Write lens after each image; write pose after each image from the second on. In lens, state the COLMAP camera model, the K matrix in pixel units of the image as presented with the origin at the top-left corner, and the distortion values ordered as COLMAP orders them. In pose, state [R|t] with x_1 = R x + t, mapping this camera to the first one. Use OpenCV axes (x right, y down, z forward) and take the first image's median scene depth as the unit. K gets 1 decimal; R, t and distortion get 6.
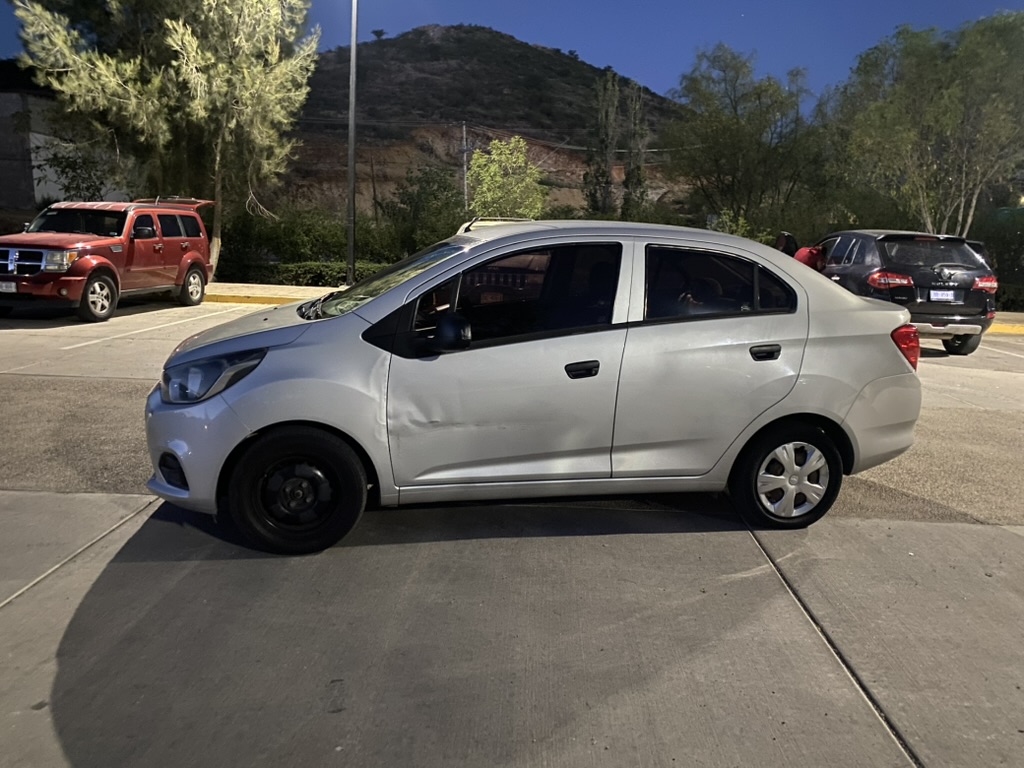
lens RADIAL K [[767.4, 0, 512.0], [0, 767.4, 384.0], [0, 0, 1]] dist [-0.001586, -0.002449]
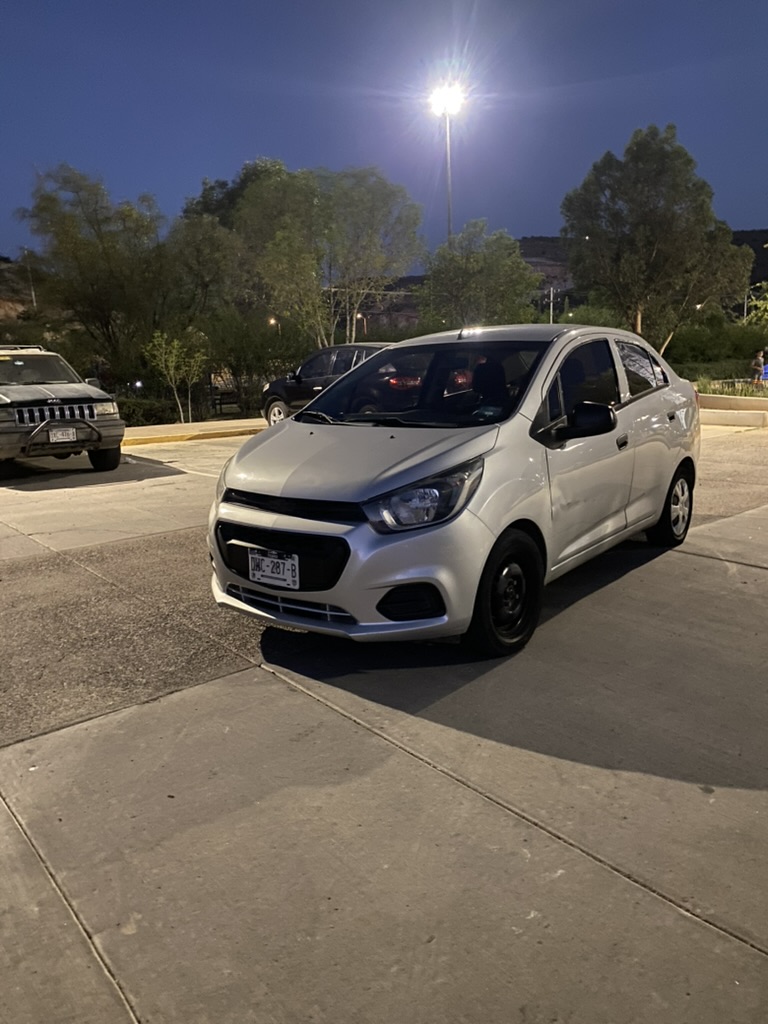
lens RADIAL K [[767.4, 0, 390.9], [0, 767.4, 511.3], [0, 0, 1]] dist [-0.001586, -0.002449]
pose [[0.760987, -0.173064, 0.625259, -0.975809], [0.171854, 0.983109, 0.062954, -0.052365], [-0.625592, 0.059546, 0.777874, 0.288962]]
